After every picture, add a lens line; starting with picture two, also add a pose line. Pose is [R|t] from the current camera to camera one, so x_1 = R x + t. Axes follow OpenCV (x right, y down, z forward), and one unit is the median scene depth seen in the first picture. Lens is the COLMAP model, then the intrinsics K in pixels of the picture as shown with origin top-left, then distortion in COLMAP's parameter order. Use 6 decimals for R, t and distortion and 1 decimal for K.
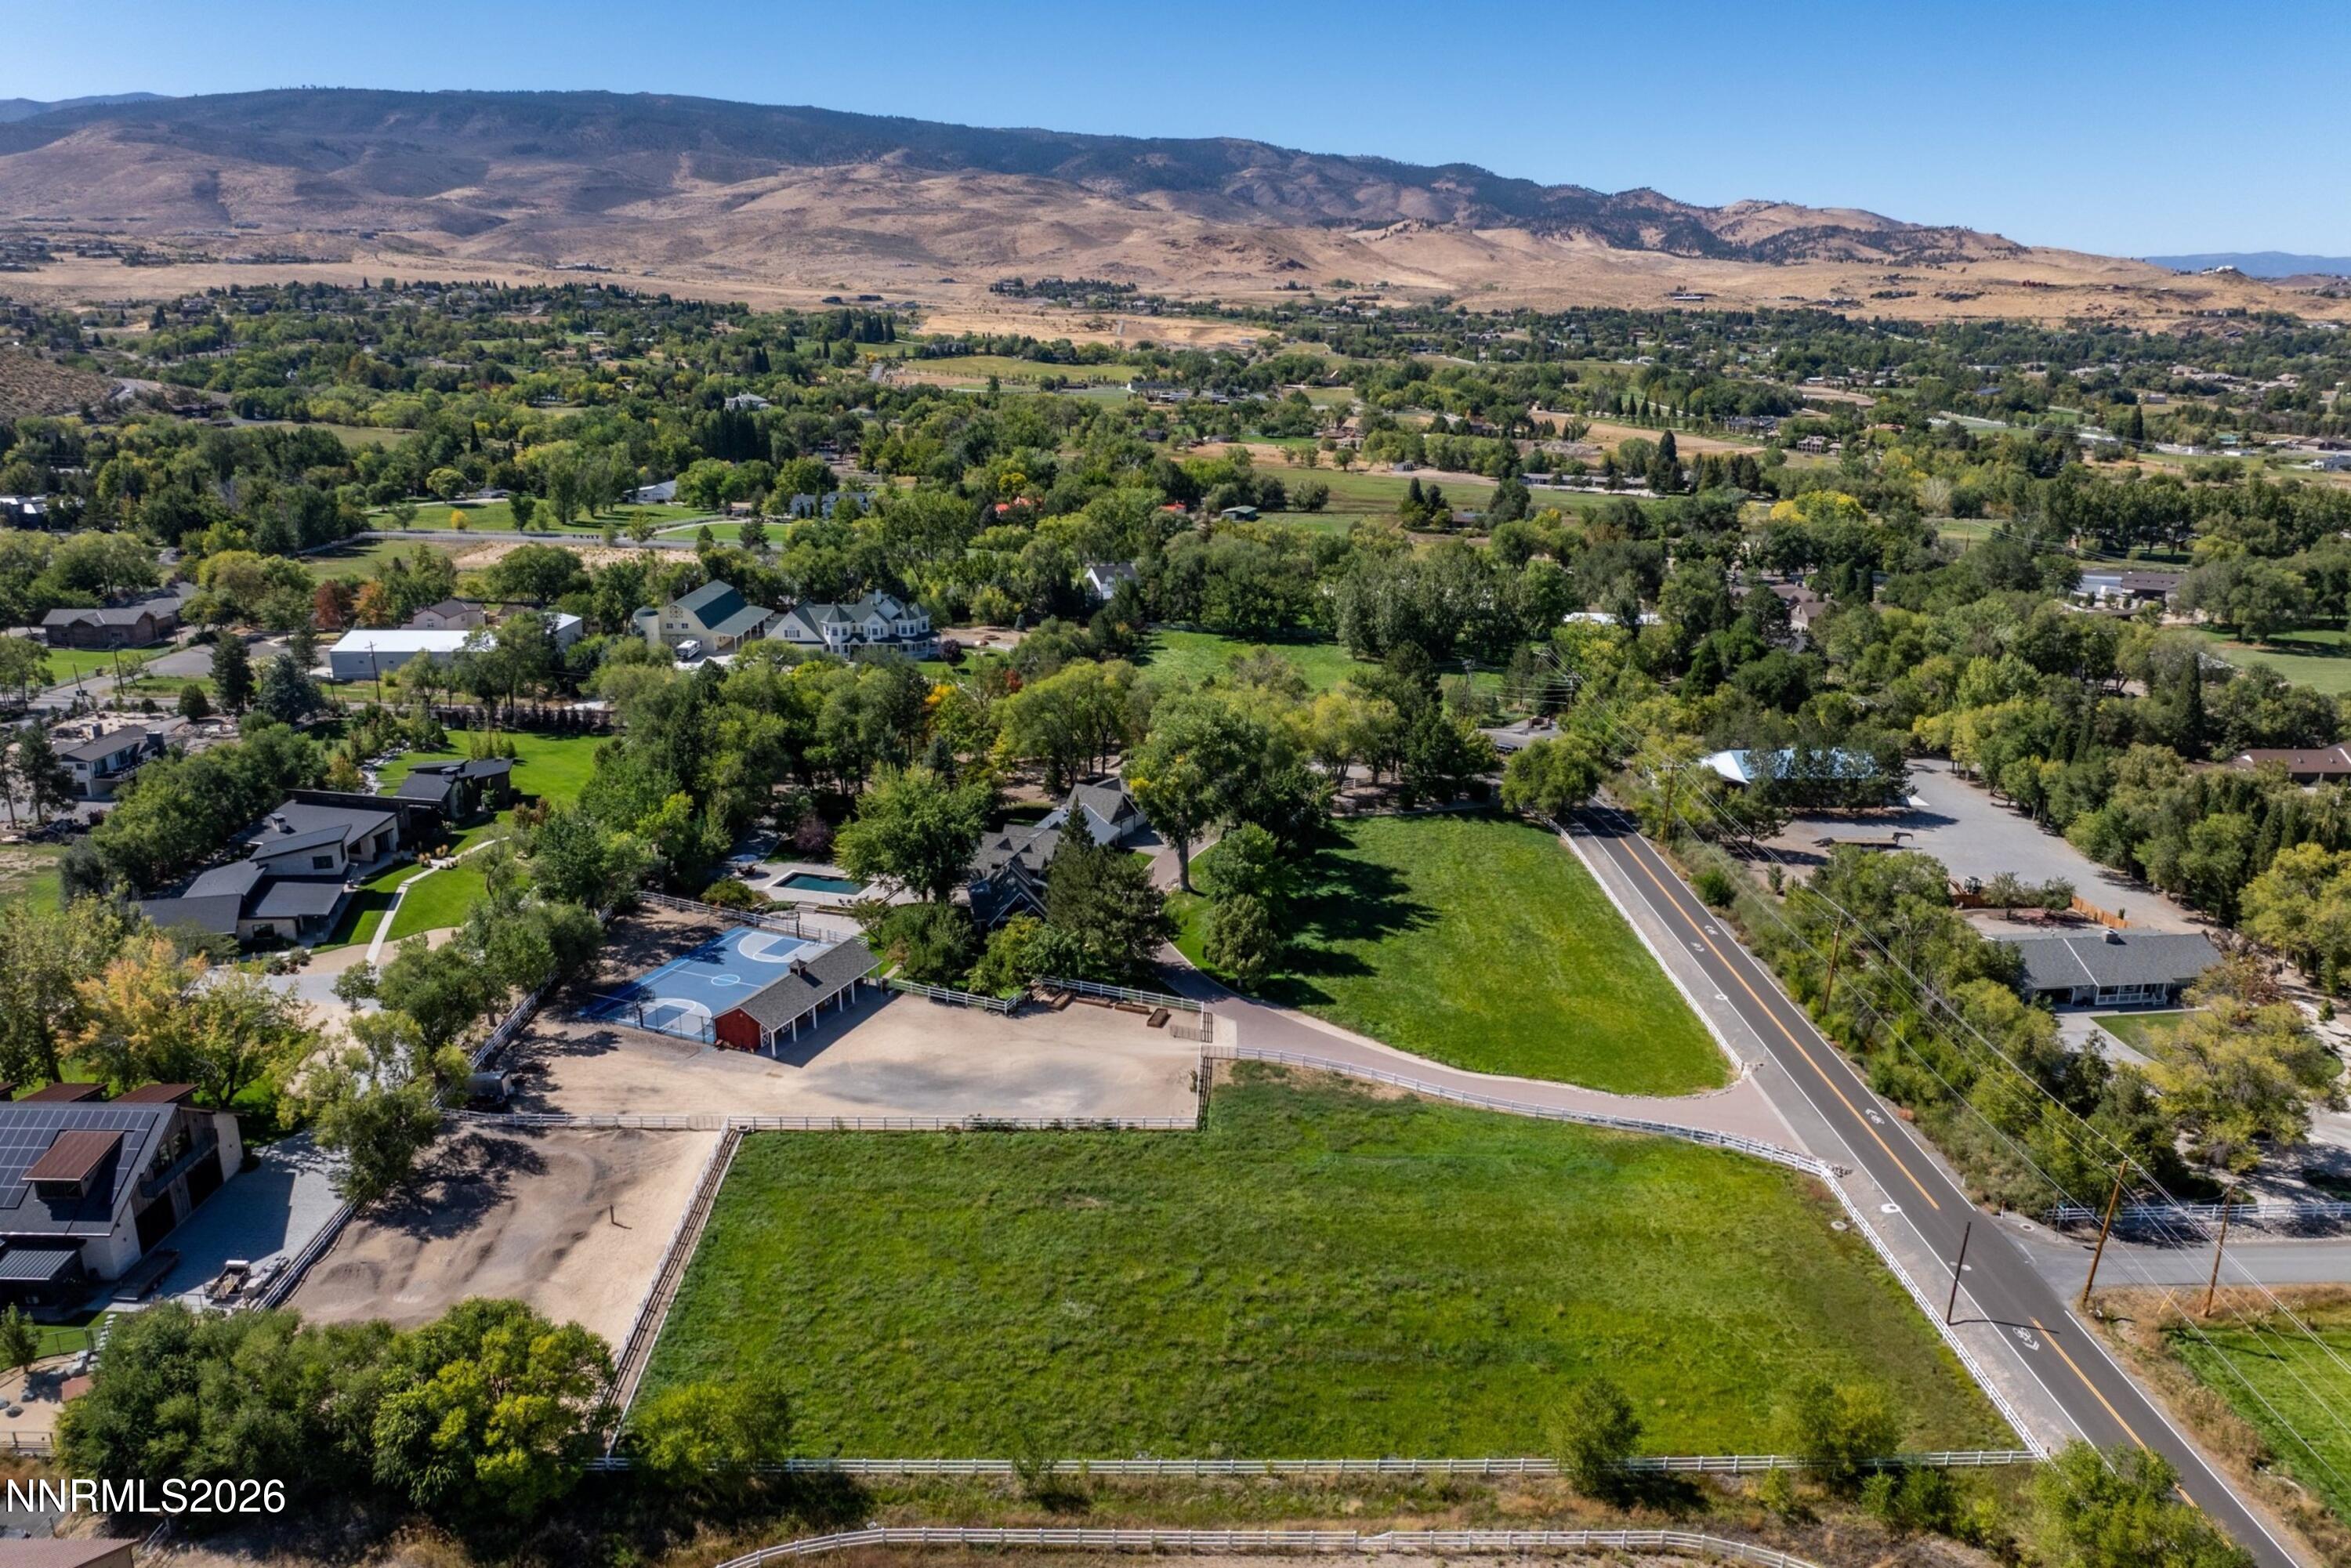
lens RADIAL K [[1636.6, 0, 1165.7], [0, 1636.6, 781.4], [0, 0, 1]] dist [-0.031274, 0.000807]
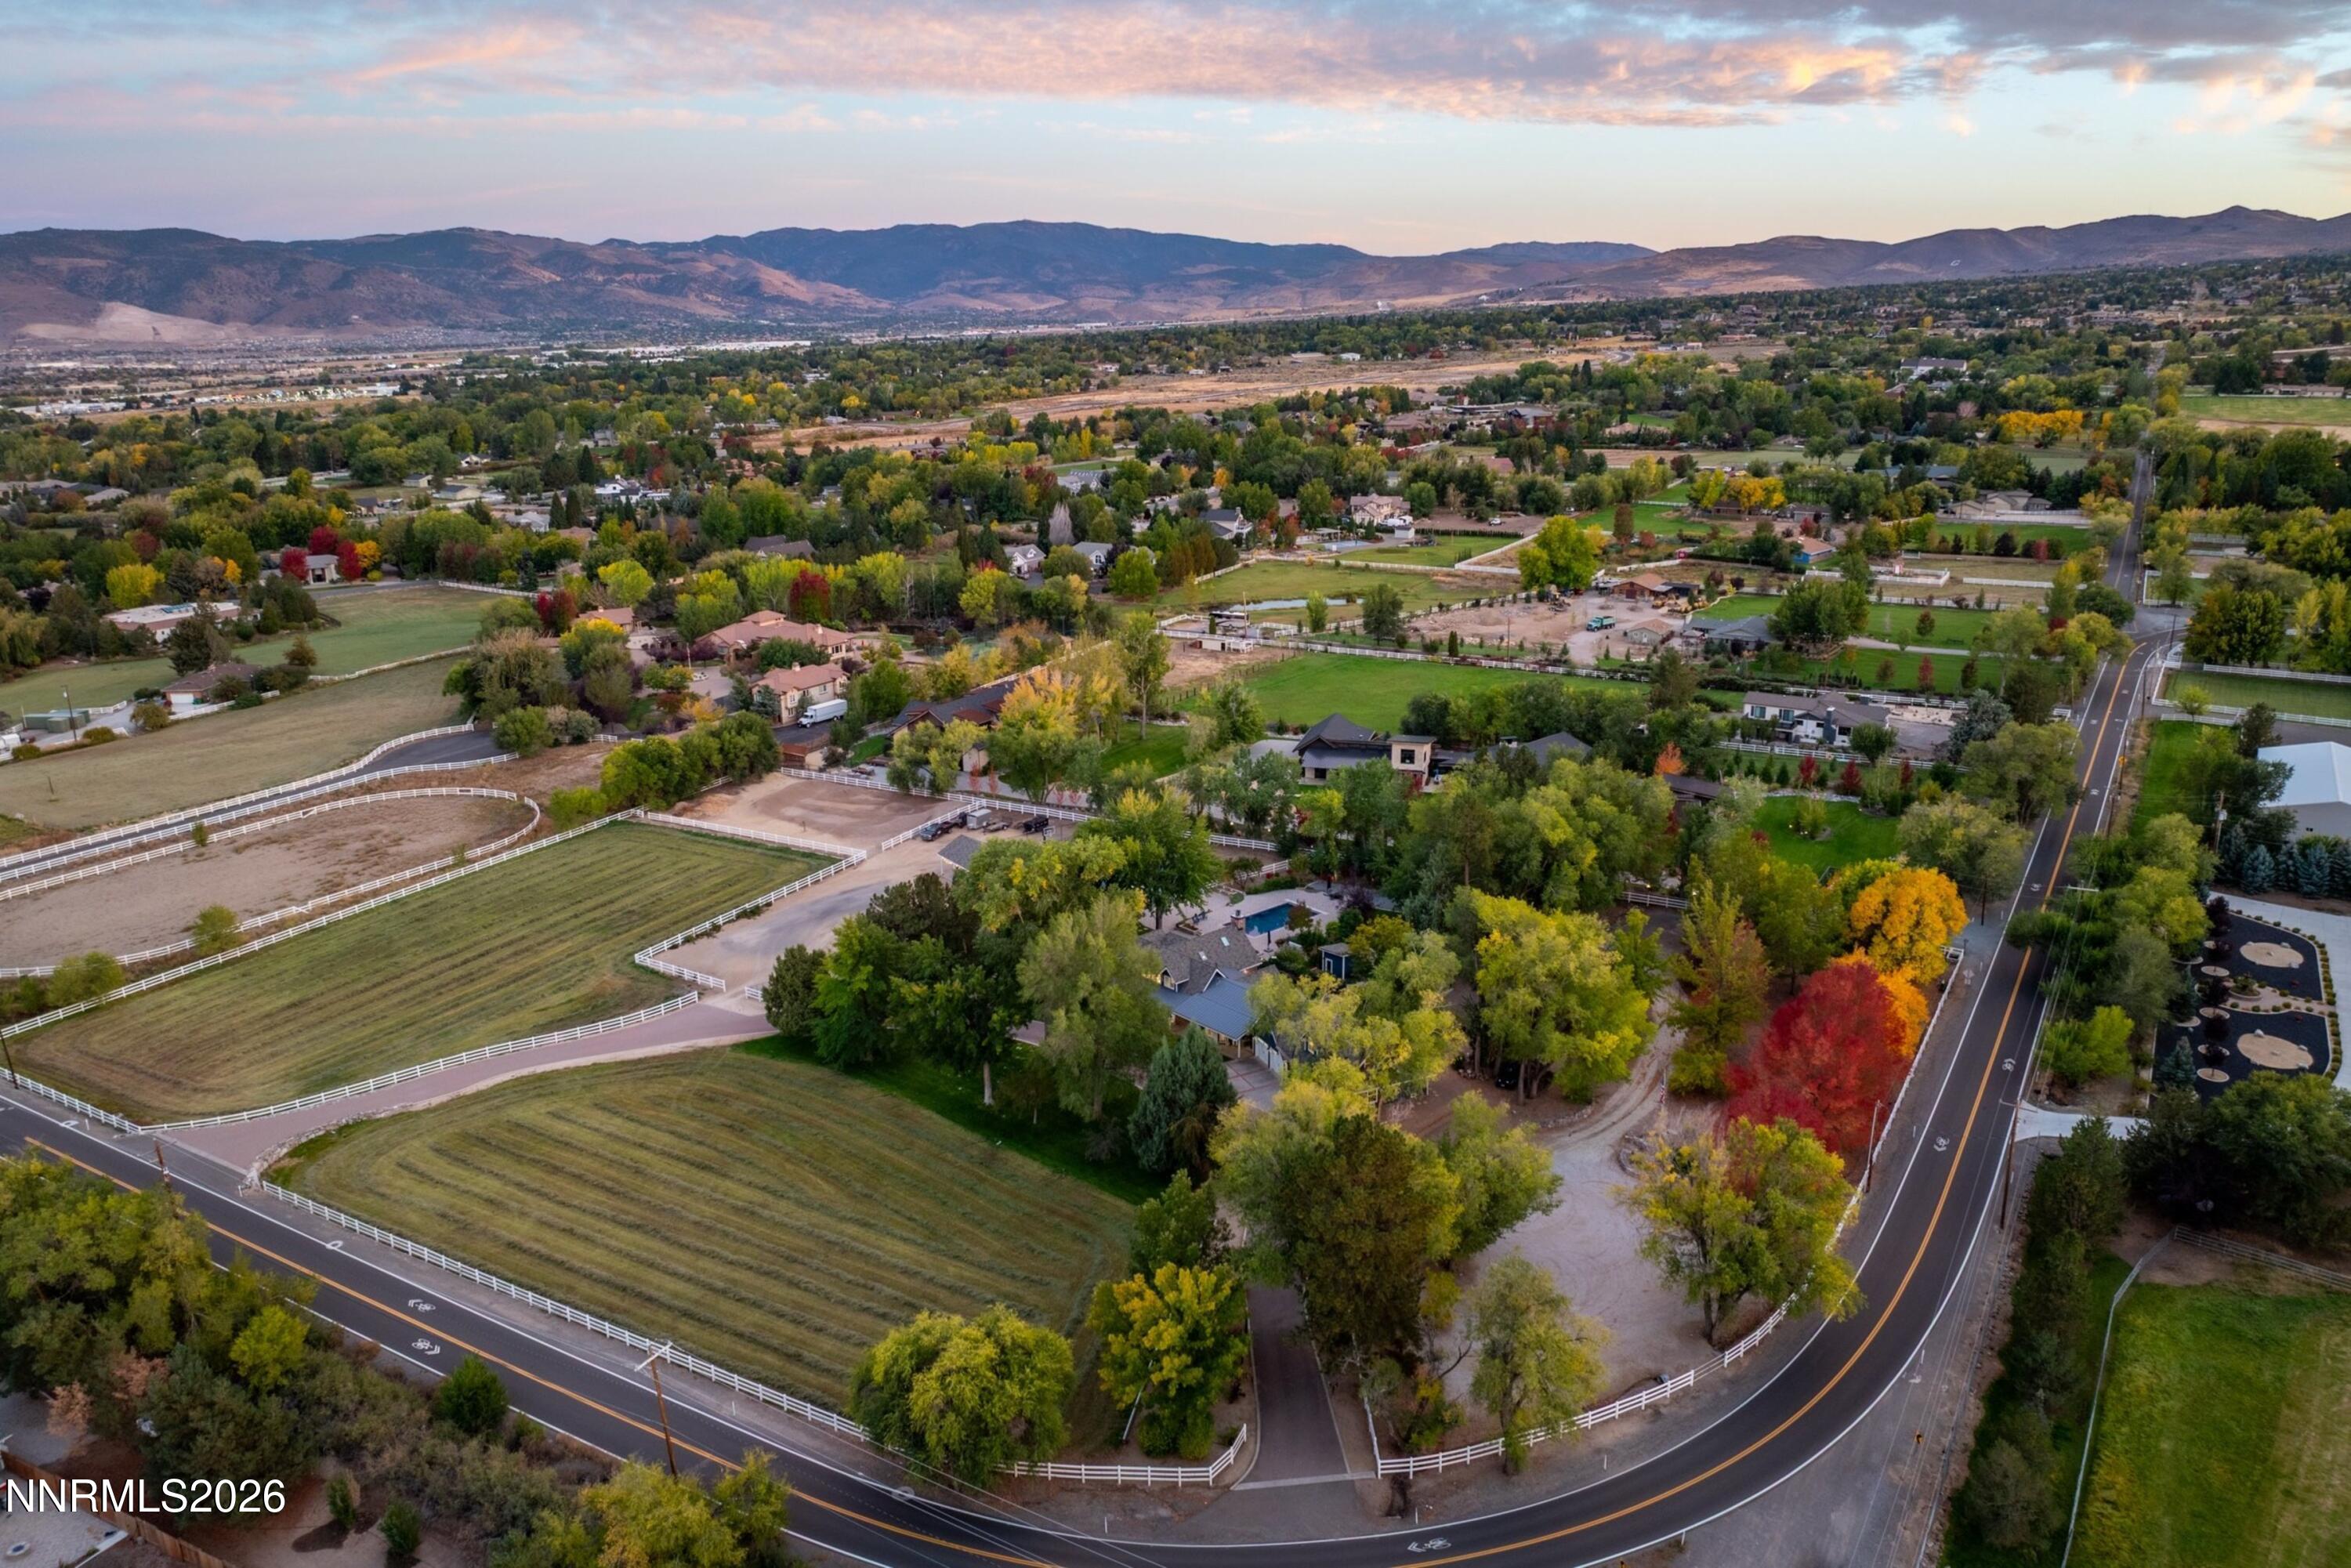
lens RADIAL K [[1639.7, 0, 1188.2], [0, 1639.7, 787.1], [0, 0, 1]] dist [-0.040772, 0.004554]
pose [[-0.516291, 0.240187, -0.822042, 0.048861], [-0.222183, 0.889436, 0.399423, -0.031445], [0.827090, 0.388862, -0.405842, 0.107513]]
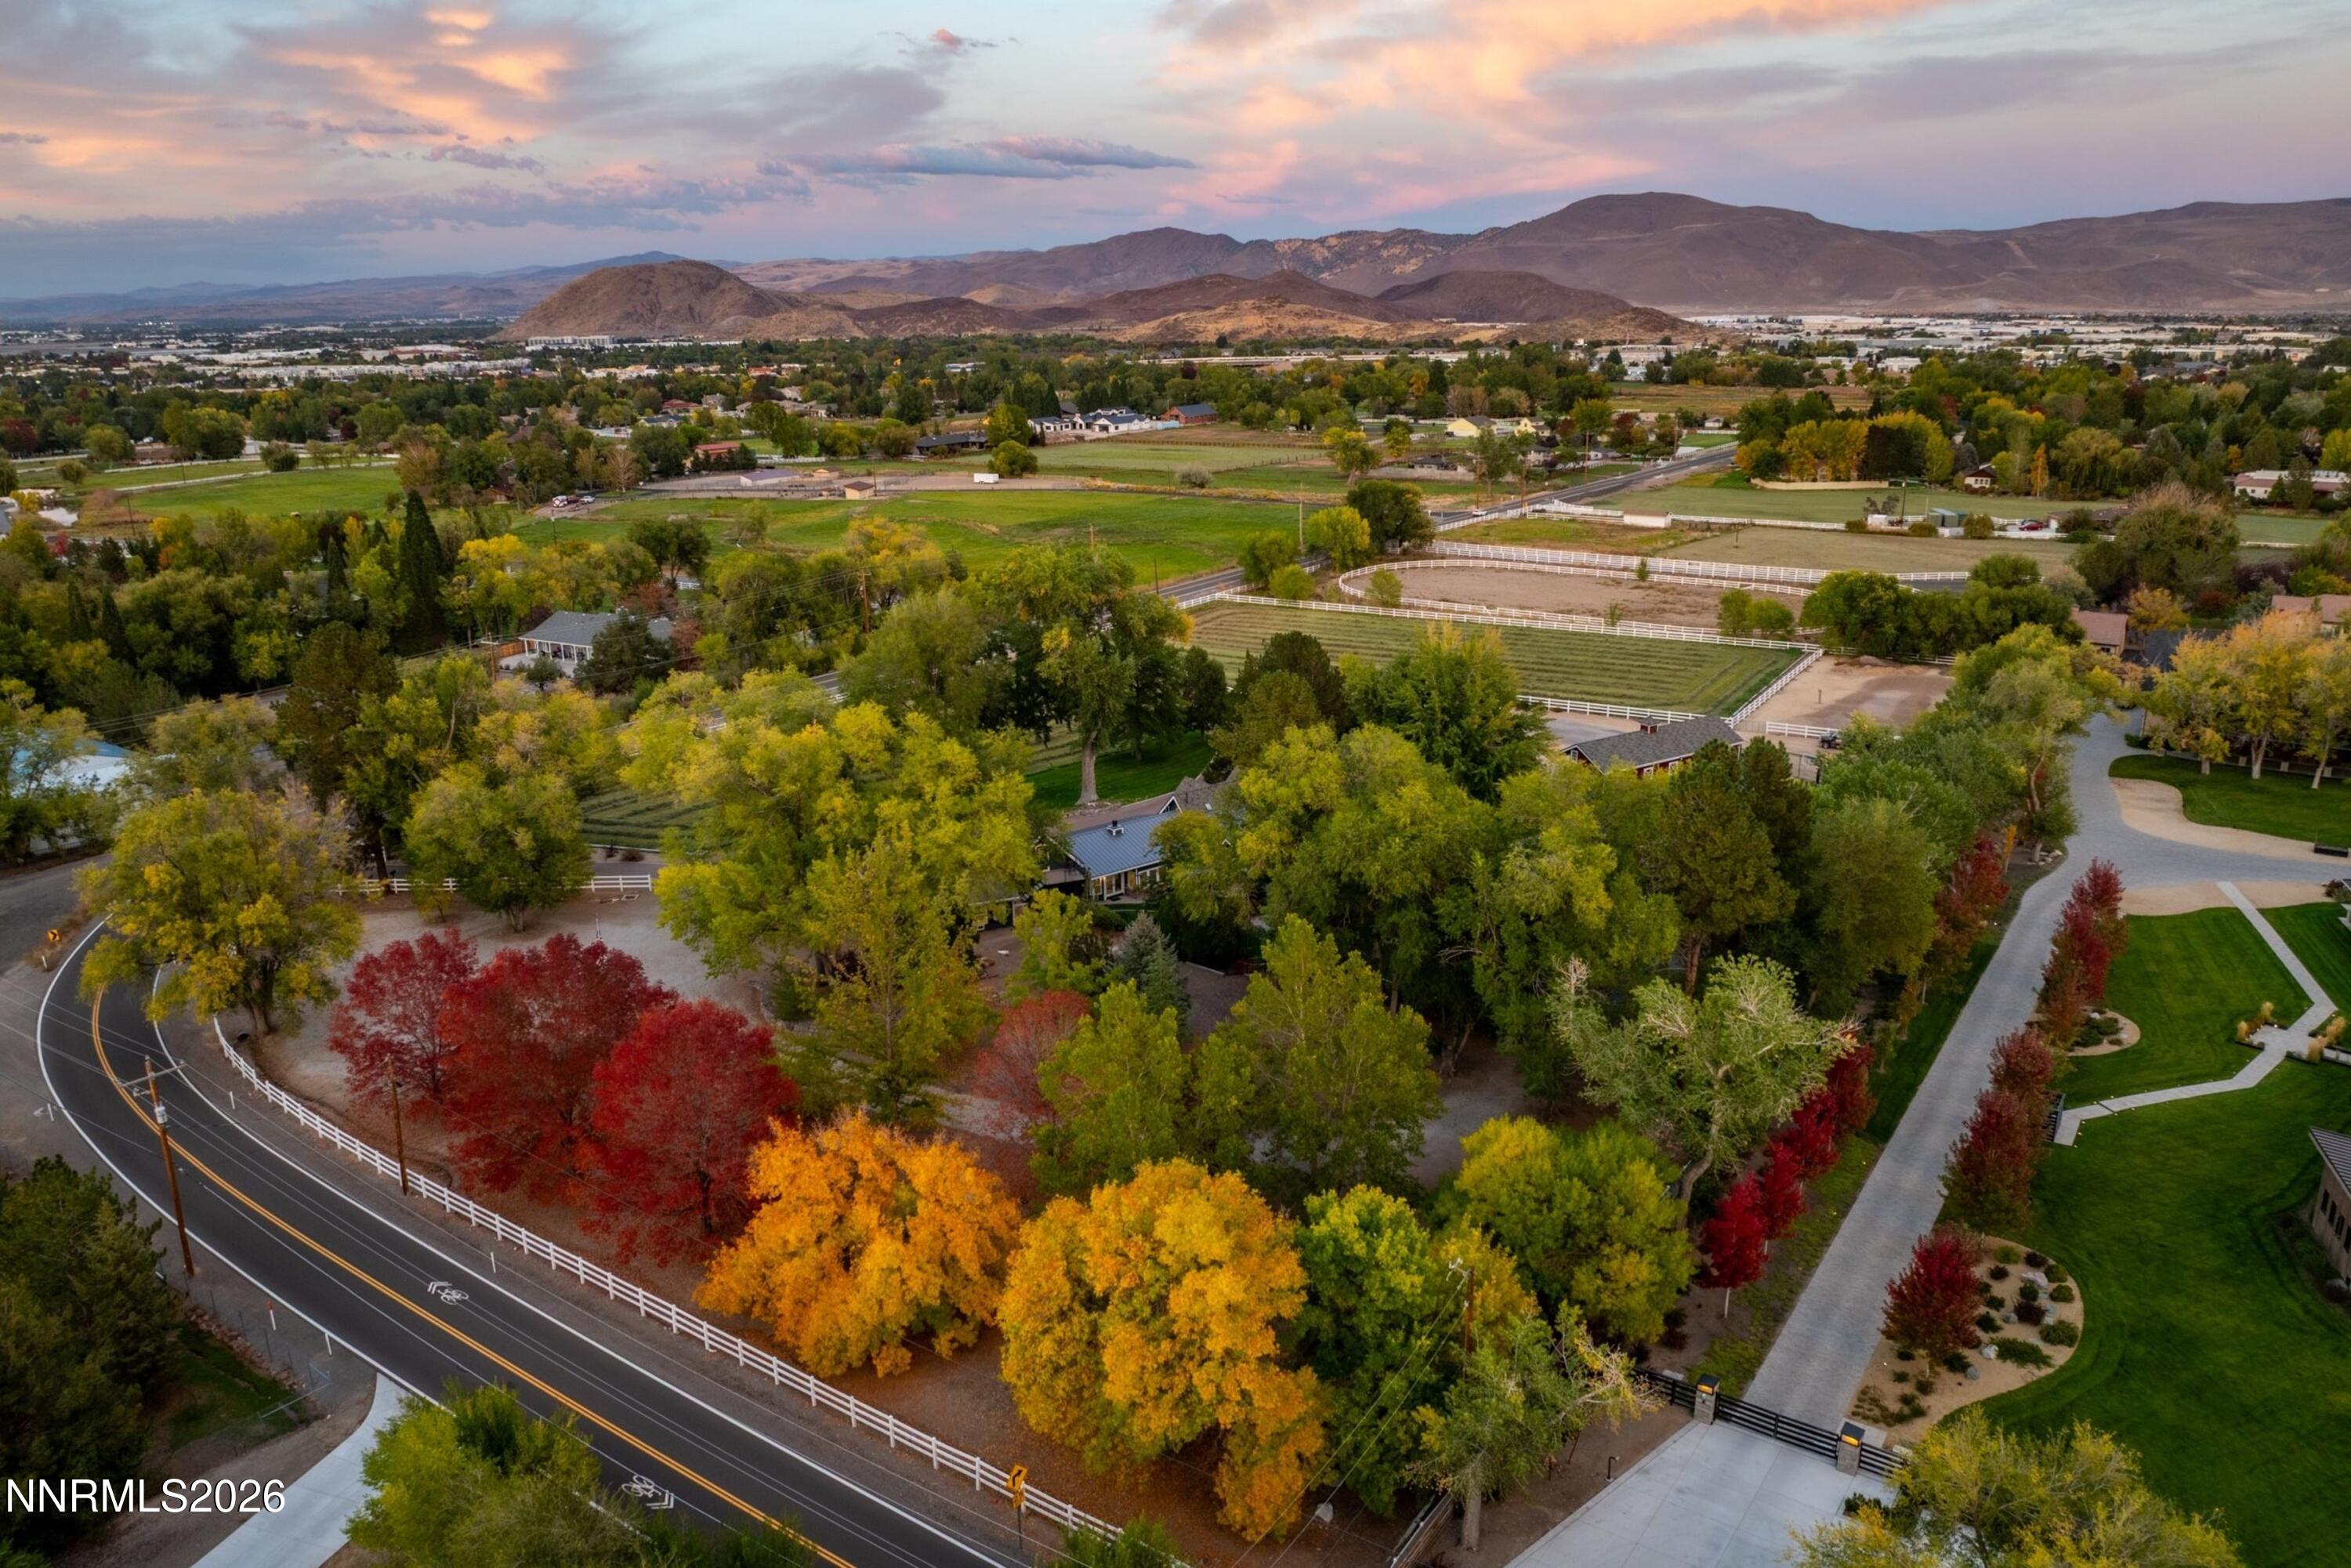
lens RADIAL K [[1635.5, 0, 1184.1], [0, 1635.5, 777.4], [0, 0, 1]] dist [-0.043261, 0.002306]
pose [[-0.820645, -0.155001, 0.550015, -0.034925], [0.162903, 0.859114, 0.485166, -0.023923], [-0.547726, 0.487748, -0.679778, 0.119174]]
